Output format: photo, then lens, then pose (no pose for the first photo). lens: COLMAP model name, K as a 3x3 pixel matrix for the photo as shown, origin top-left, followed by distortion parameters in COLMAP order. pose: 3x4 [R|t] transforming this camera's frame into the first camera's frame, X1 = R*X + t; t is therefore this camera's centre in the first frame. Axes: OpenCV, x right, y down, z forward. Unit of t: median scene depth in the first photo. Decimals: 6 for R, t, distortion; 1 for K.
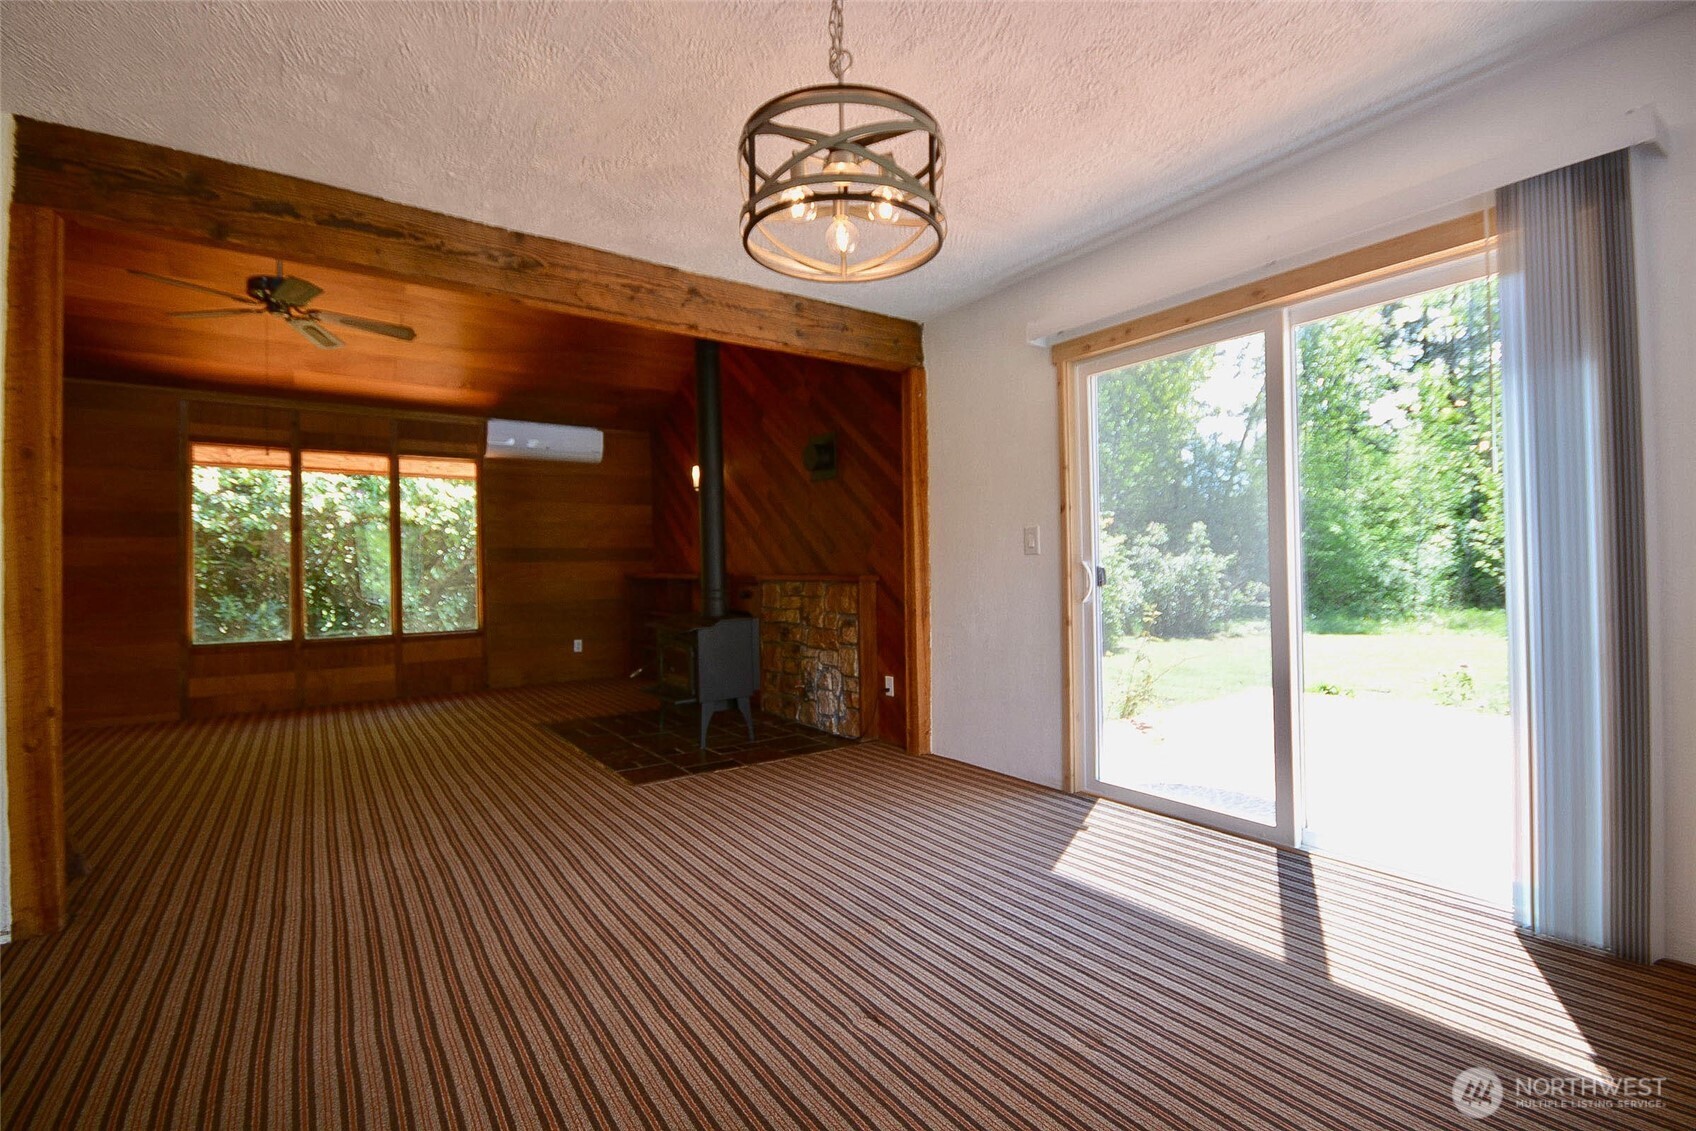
lens RADIAL K [[748.6, 0, 837.9], [0, 748.6, 561.4], [0, 0, 1]] dist [0.007522, -0.011230]
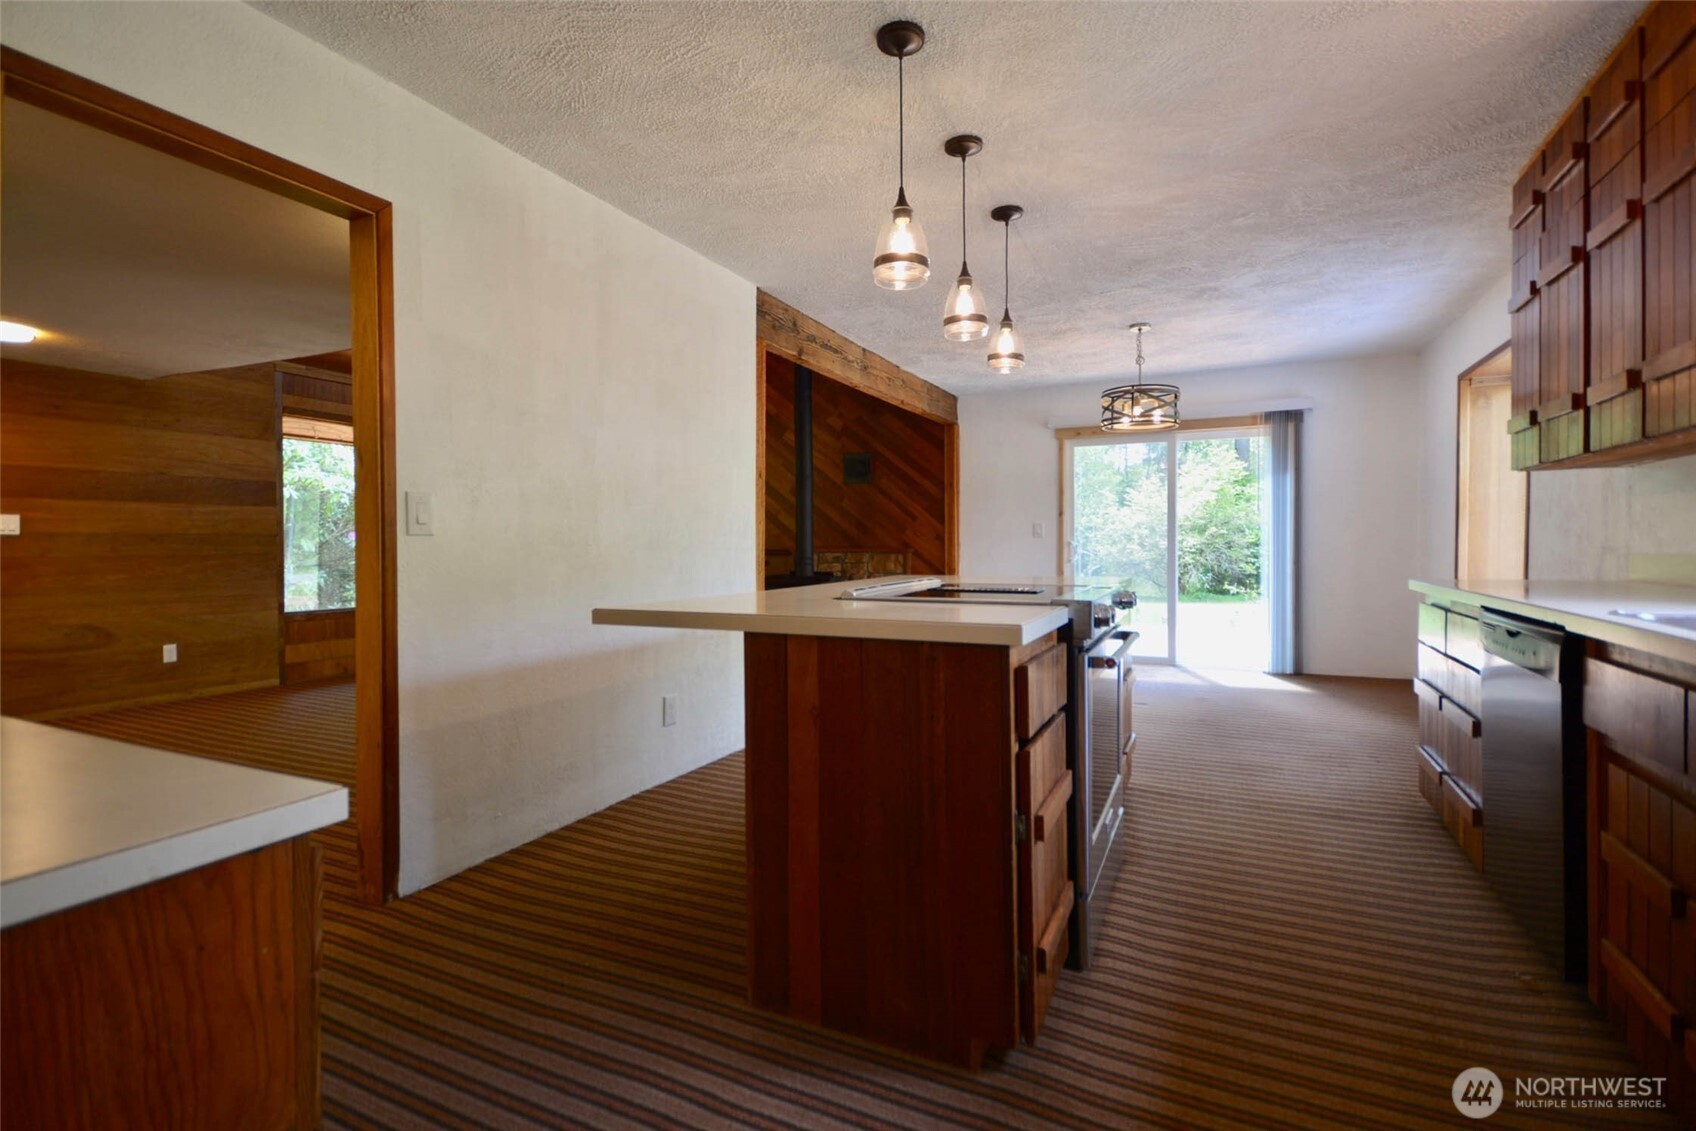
lens RADIAL K [[748.6, 0, 852.8], [0, 748.6, 559.2], [0, 0, 1]] dist [0.007522, -0.011230]
pose [[0.876865, -0.003190, 0.480726, -0.734198], [-0.013563, 0.999416, 0.031372, -0.005058], [-0.480545, -0.034029, 0.876309, -0.292989]]
